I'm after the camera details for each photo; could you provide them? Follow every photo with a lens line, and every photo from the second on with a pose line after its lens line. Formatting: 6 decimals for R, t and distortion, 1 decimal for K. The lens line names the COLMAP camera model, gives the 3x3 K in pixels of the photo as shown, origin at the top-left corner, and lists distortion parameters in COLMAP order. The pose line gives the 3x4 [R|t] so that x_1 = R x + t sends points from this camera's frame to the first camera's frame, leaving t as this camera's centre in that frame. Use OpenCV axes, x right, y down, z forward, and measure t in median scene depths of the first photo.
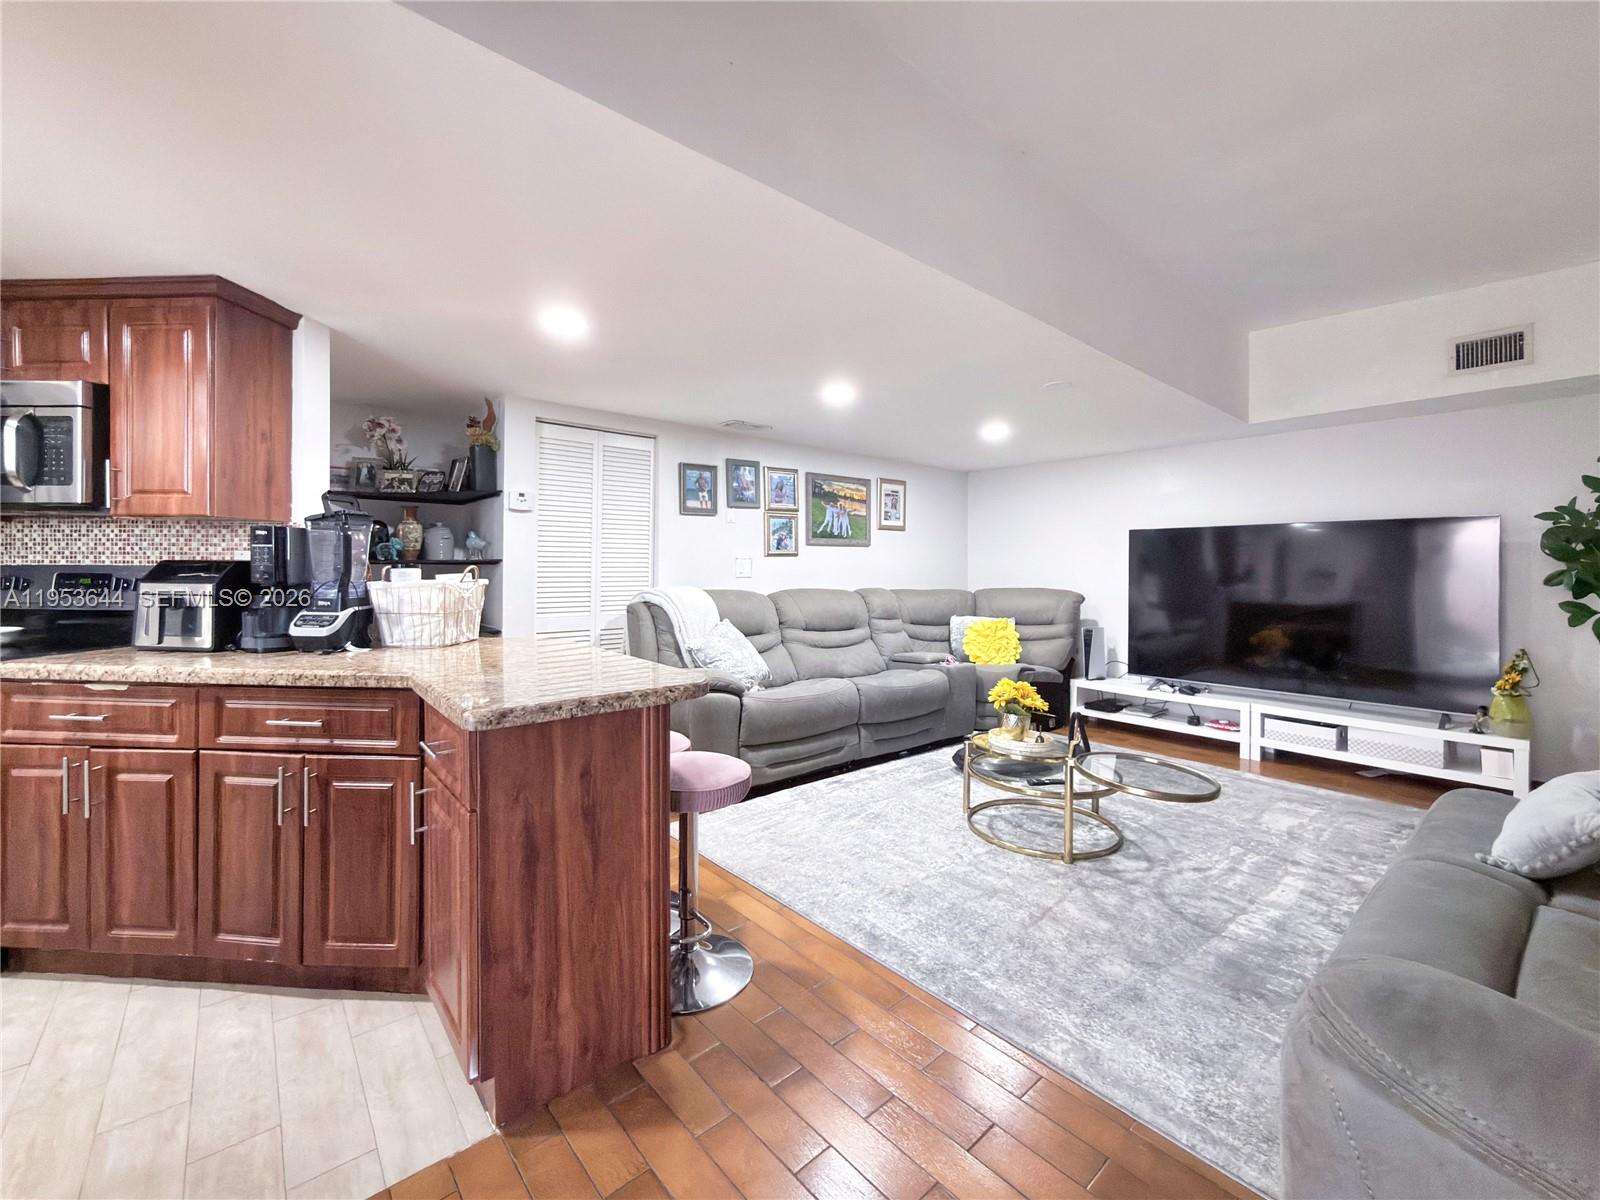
lens RADIAL K [[656.9, 0, 803.9], [0, 656.9, 569.8], [0, 0, 1]] dist [-0.000250, -0.000161]
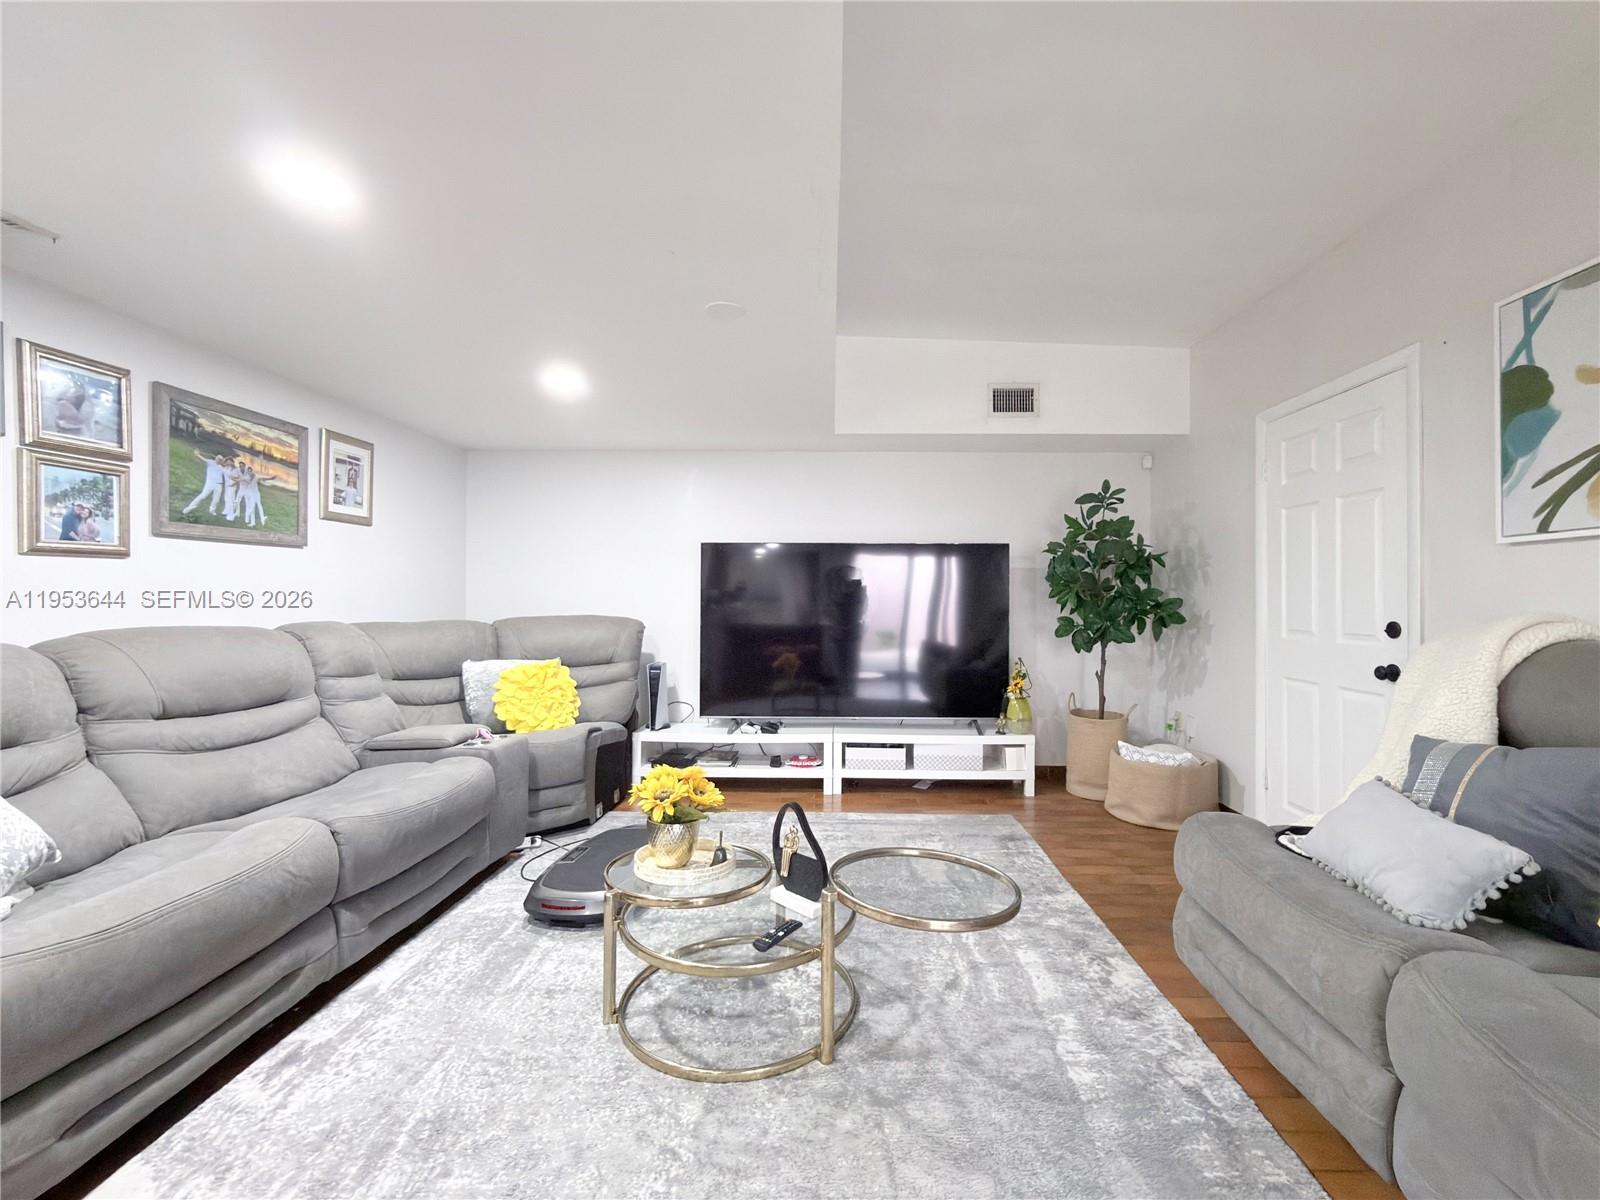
lens RADIAL K [[659.5, 0, 801.4], [0, 659.5, 593.4], [0, 0, 1]] dist [0.000496, 0.000011]
pose [[0.663643, 0.003565, 0.748041, -0.043462], [0.000207, 0.999988, -0.004950, 0.007112], [-0.748049, 0.003439, 0.663635, 0.346613]]
